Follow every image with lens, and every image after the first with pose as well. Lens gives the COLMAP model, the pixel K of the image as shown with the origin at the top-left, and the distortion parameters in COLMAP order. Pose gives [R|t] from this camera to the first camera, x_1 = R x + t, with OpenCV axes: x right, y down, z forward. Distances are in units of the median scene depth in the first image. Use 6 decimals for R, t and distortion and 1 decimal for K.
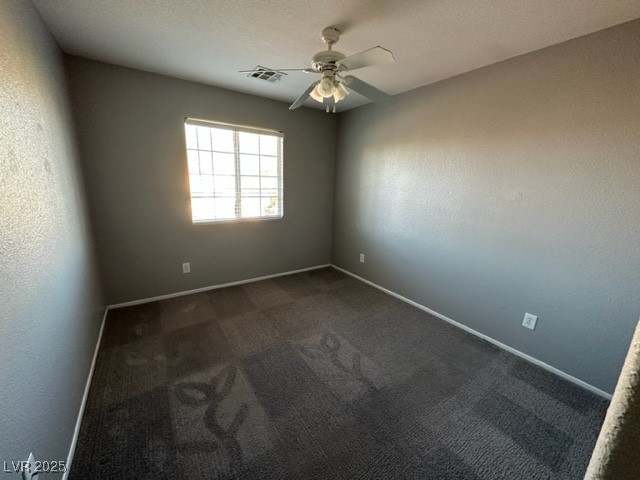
lens RADIAL K [[255.8, 0, 320.8], [0, 255.8, 239.4], [0, 0, 1]] dist [-0.000380, -0.000021]
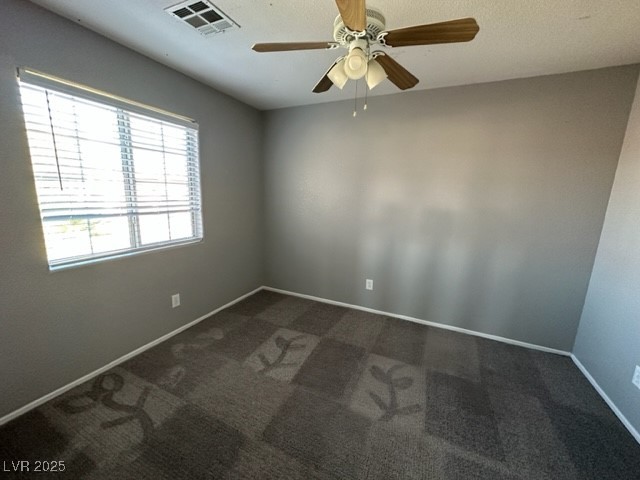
lens RADIAL K [[255.8, 0, 318.9], [0, 255.8, 242.4], [0, 0, 1]] dist [-0.000380, -0.000021]
pose [[0.861408, -0.096379, 0.498686, -0.254504], [0.099669, 0.994818, 0.020099, -0.064008], [-0.498039, 0.032390, 0.866550, 0.222649]]
